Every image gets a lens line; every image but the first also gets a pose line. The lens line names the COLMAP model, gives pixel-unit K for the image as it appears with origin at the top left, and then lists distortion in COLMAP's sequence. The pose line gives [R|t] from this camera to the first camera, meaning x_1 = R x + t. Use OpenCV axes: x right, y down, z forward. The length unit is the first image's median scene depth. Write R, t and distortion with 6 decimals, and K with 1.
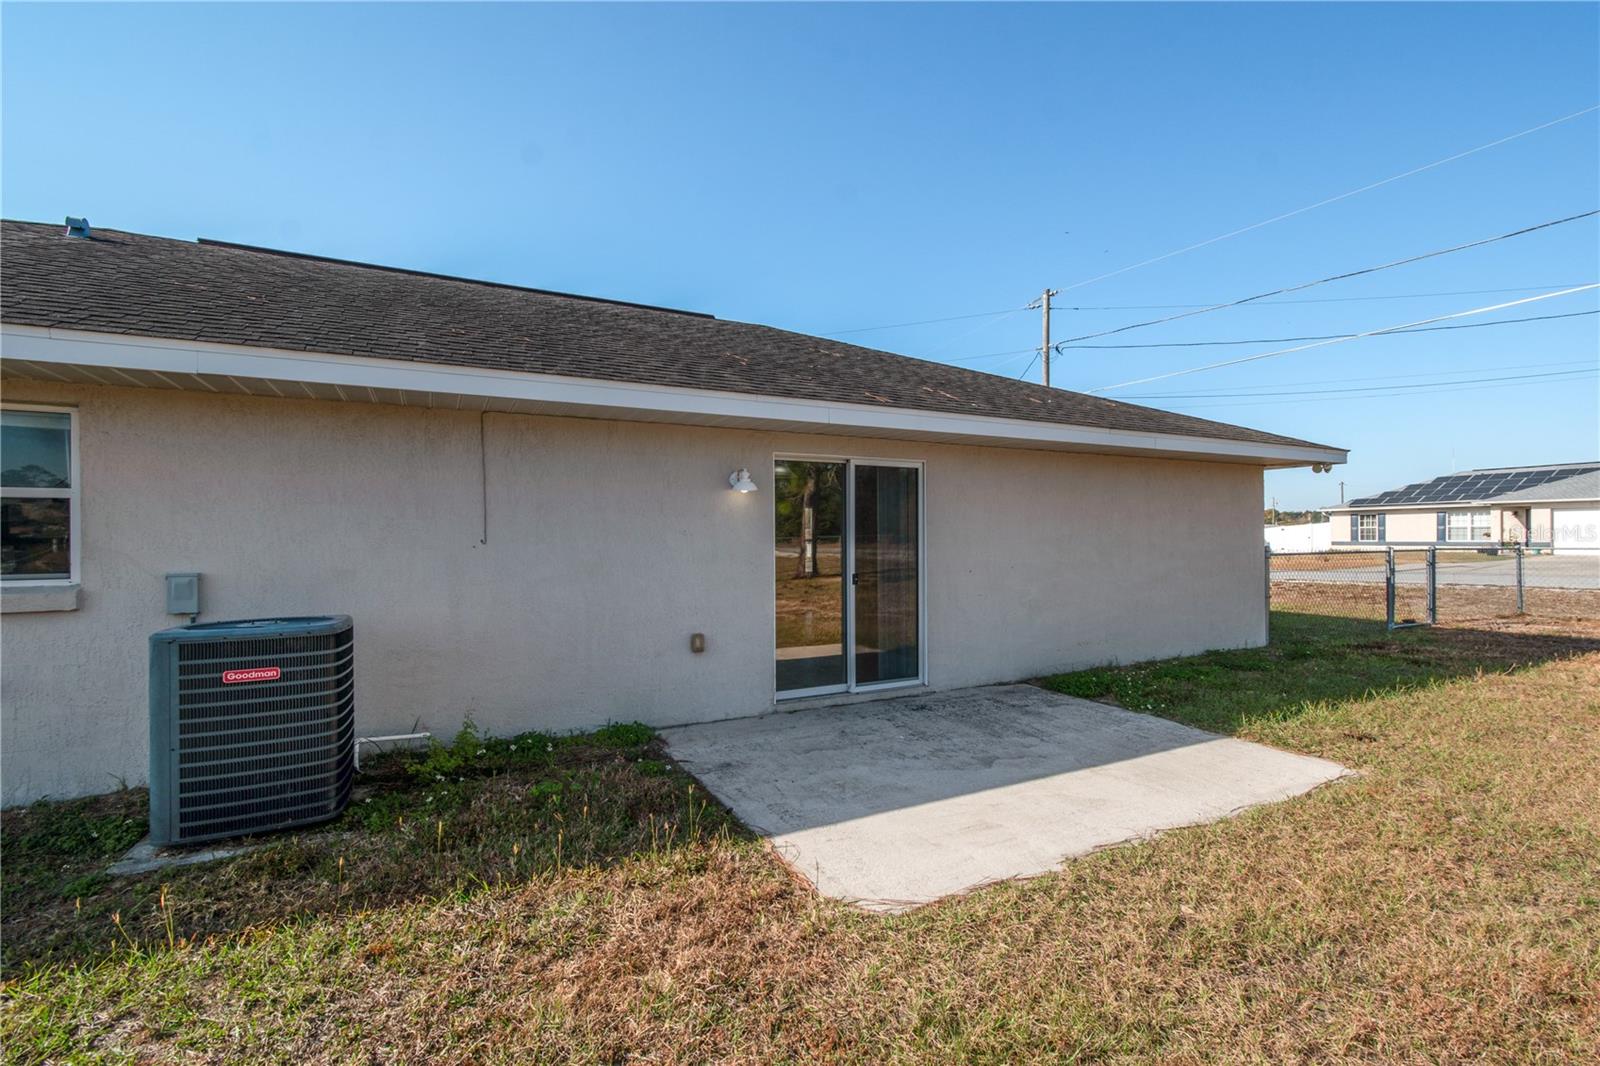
lens RADIAL K [[723.5, 0, 814.2], [0, 723.5, 531.9], [0, 0, 1]] dist [0.001606, 0.000621]
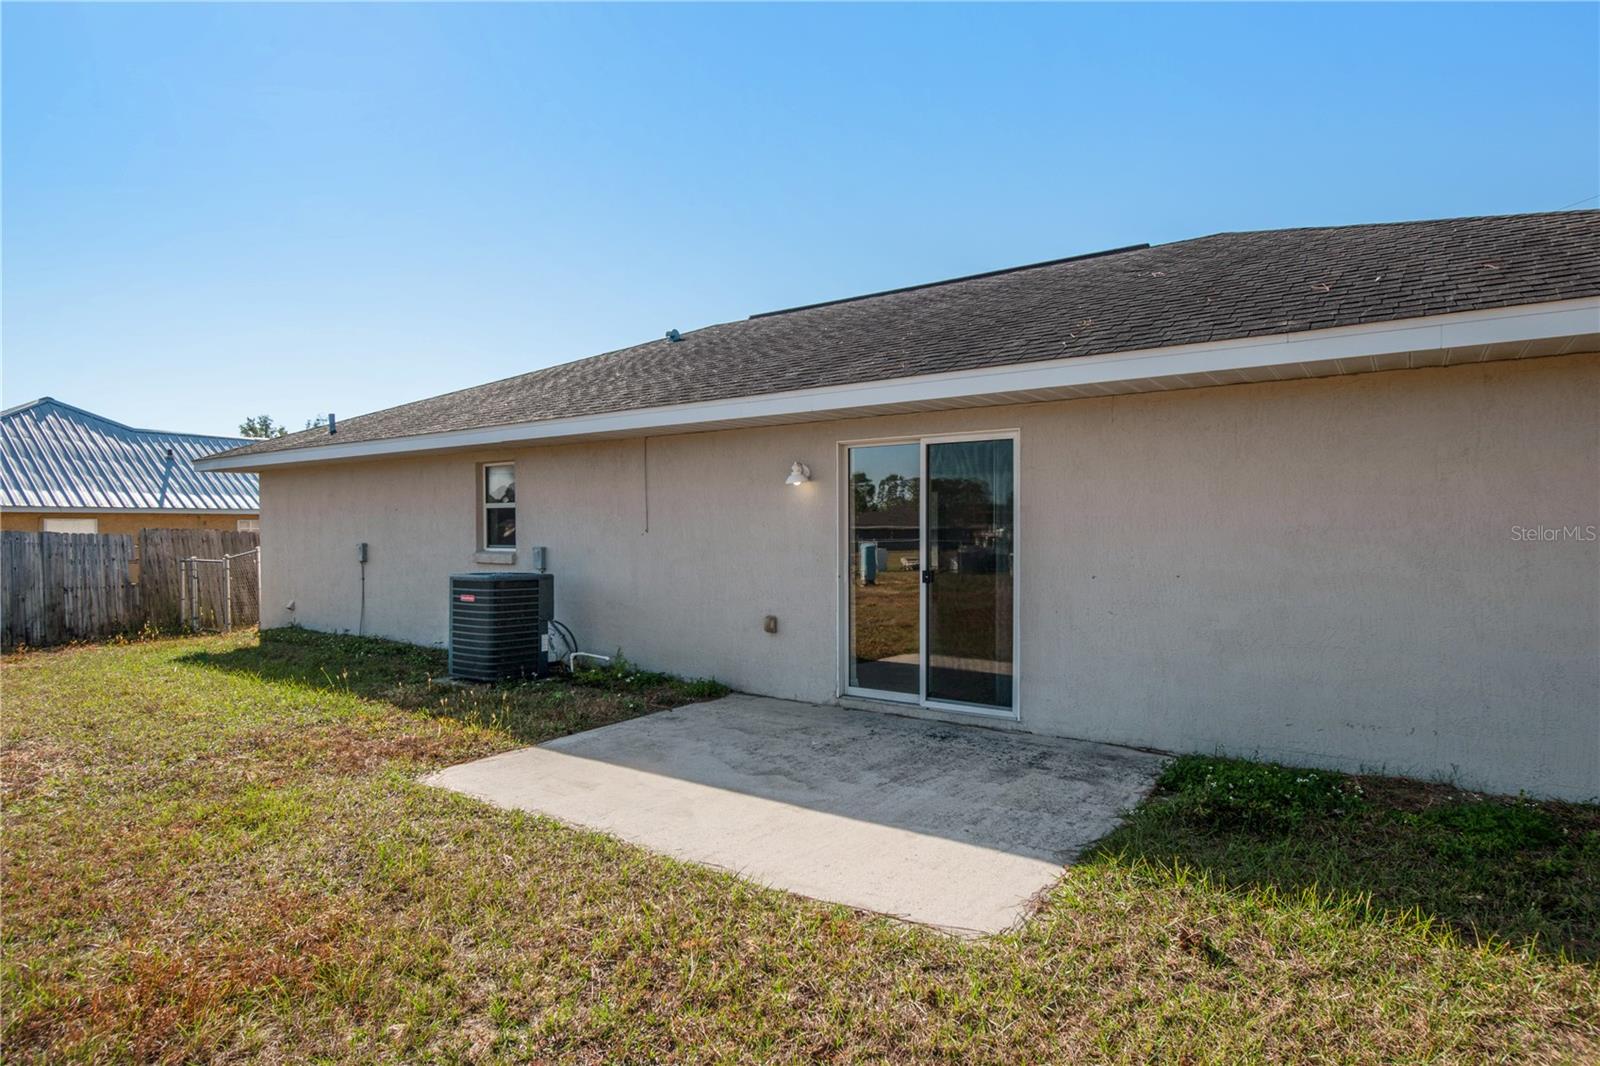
lens RADIAL K [[860.2, 0, 790.2], [0, 860.2, 541.0], [0, 0, 1]] dist [0.003342, 0.000238]
pose [[0.444641, 0.017014, -0.895547, 0.977380], [0.007463, 0.999714, 0.022699, -0.002191], [0.895678, -0.016776, 0.444387, 0.430768]]
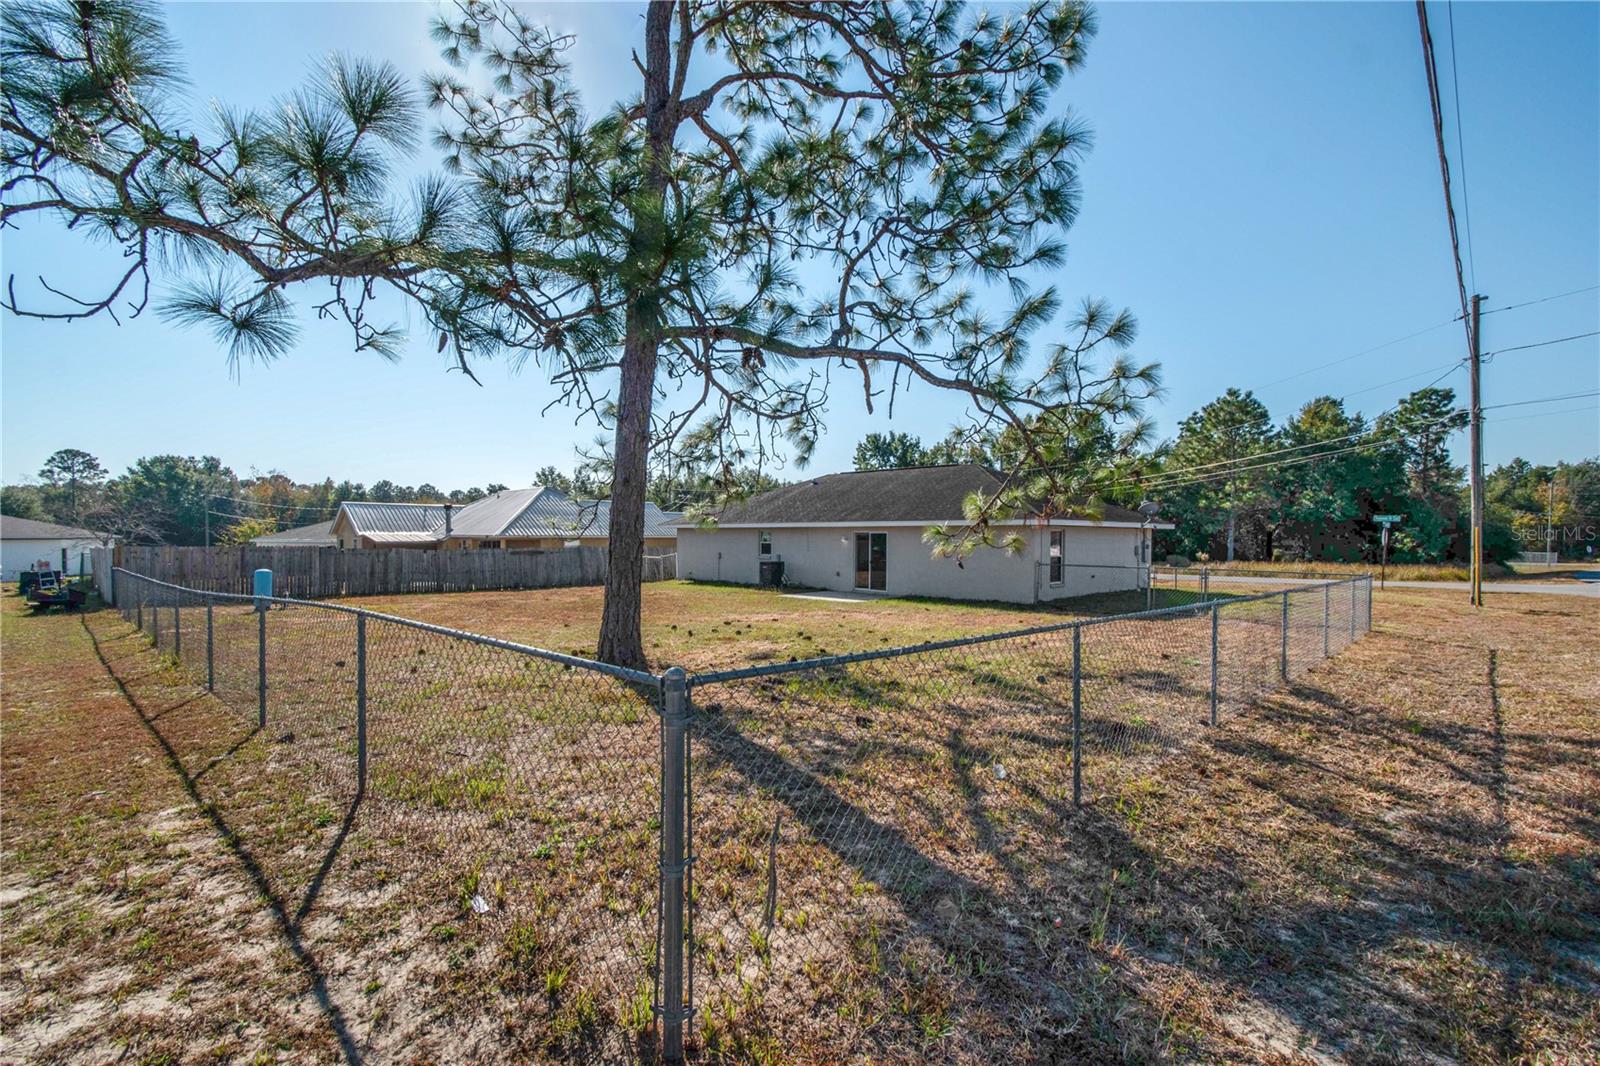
lens RADIAL K [[723.5, 0, 803.1], [0, 723.5, 539.1], [0, 0, 1]] dist [0.001606, 0.000621]
pose [[0.318037, 0.010518, -0.948020, 3.972007], [0.003378, 0.999920, 0.012227, -0.119446], [0.948072, -0.007091, 0.317976, -0.647400]]
